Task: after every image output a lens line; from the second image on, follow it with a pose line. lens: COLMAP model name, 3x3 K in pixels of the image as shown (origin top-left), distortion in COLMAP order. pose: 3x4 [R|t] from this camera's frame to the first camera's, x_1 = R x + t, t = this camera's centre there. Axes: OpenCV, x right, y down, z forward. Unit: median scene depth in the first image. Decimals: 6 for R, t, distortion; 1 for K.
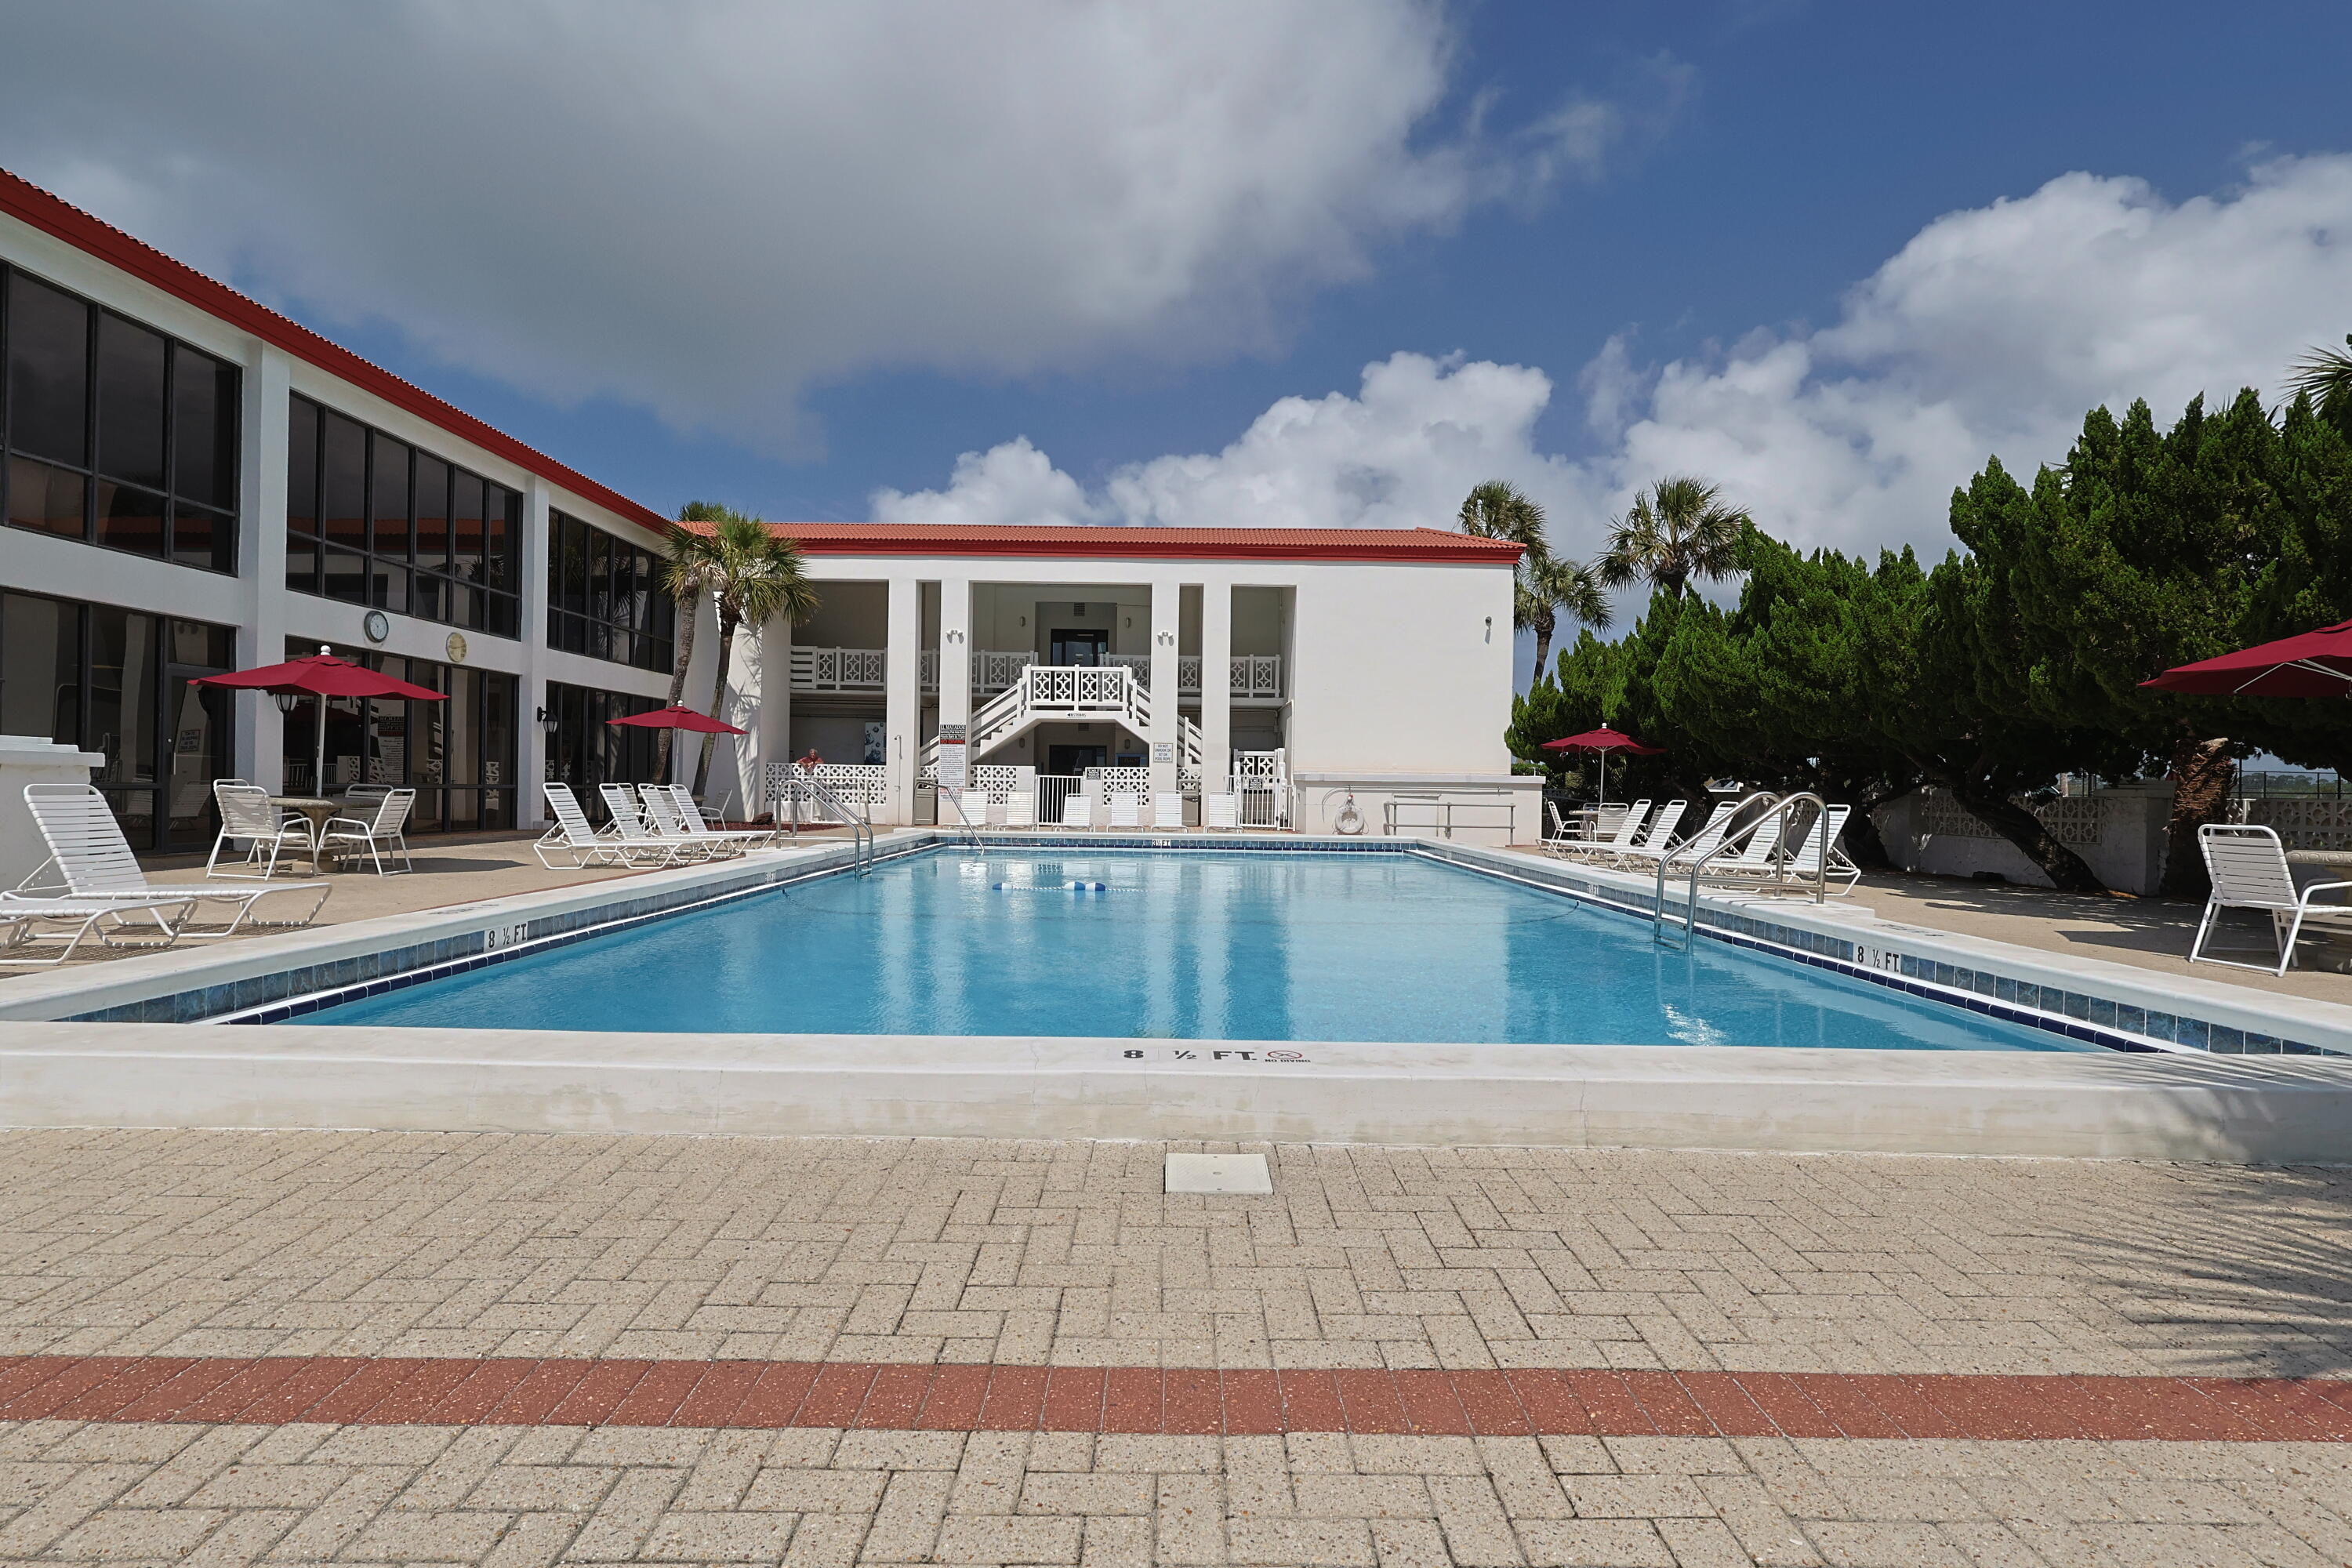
lens RADIAL K [[1146.3, 0, 1176.0], [0, 1146.3, 784.0], [0, 0, 1]] dist [-0.010532, 0.001007]
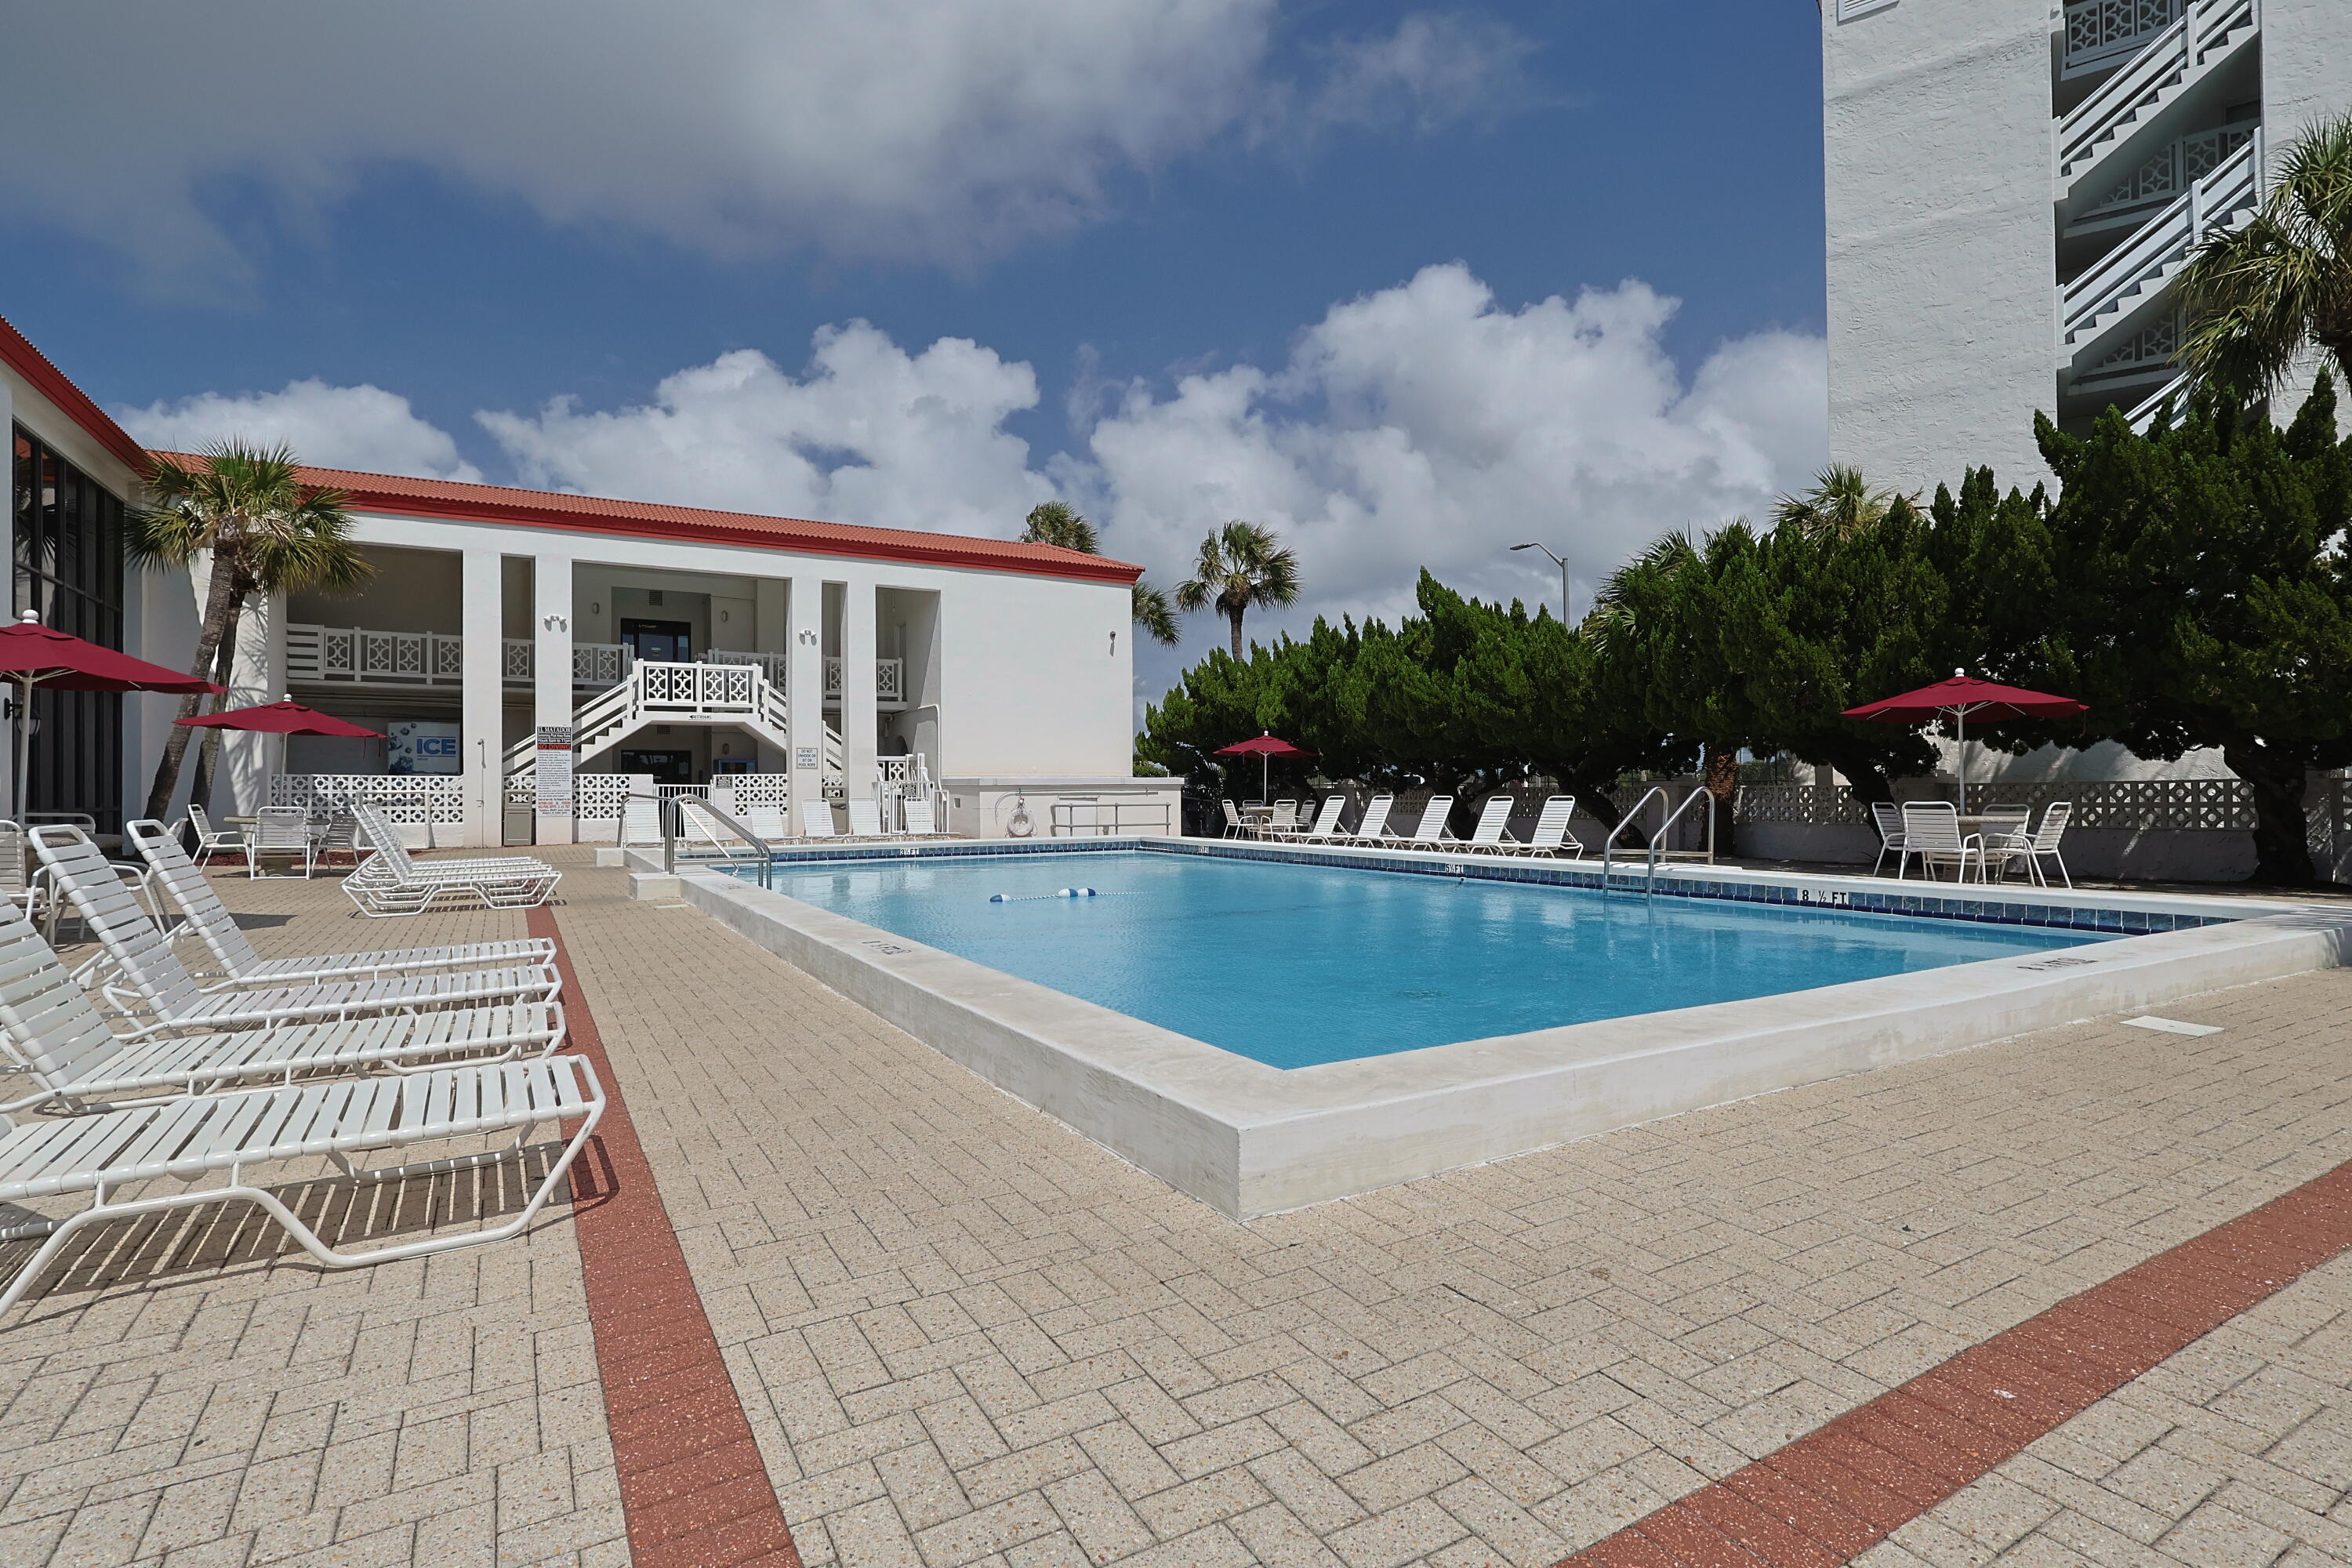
lens RADIAL K [[1146.3, 0, 1176.0], [0, 1146.3, 784.0], [0, 0, 1]] dist [-0.010532, 0.001007]
pose [[0.866736, -0.016345, 0.498500, -0.217043], [0.017326, 0.999846, 0.002659, -0.003391], [-0.498467, 0.006333, 0.866886, 0.032204]]
